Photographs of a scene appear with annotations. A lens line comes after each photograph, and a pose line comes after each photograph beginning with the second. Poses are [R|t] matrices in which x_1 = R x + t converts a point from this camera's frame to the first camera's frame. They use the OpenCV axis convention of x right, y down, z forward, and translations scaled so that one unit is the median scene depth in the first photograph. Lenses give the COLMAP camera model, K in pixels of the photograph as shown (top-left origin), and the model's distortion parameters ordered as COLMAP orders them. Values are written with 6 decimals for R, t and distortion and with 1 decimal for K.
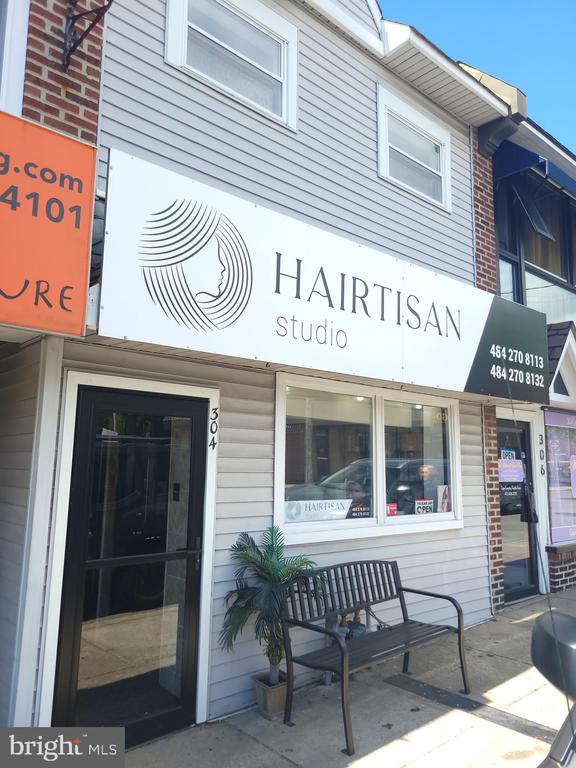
lens RADIAL K [[582.0, 0, 281.0], [0, 582.0, 383.6], [0, 0, 1]] dist [0.029918, -0.009496]
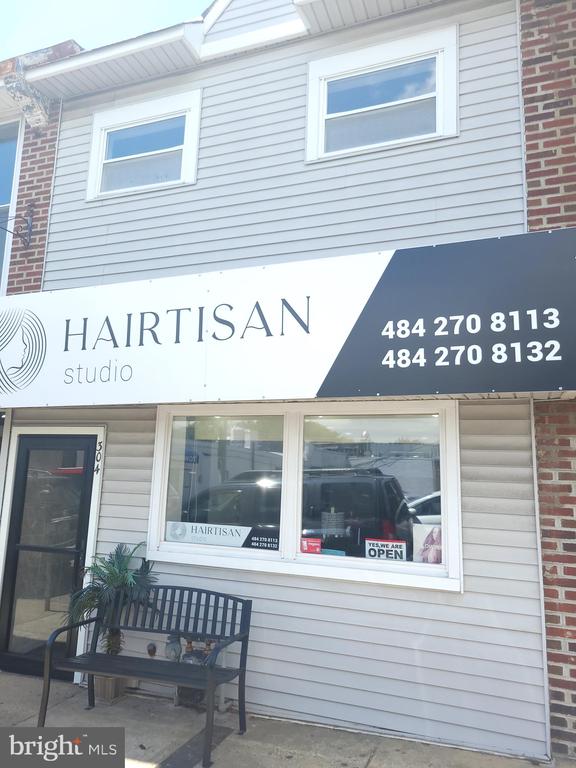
lens RADIAL K [[582.0, 0, 281.0], [0, 582.0, 380.8], [0, 0, 1]] dist [0.029918, -0.009496]
pose [[0.451397, -0.145392, -0.880399, 1.080059], [0.098641, 0.988720, -0.112705, 0.082147], [0.886854, -0.035969, 0.460647, 0.668094]]
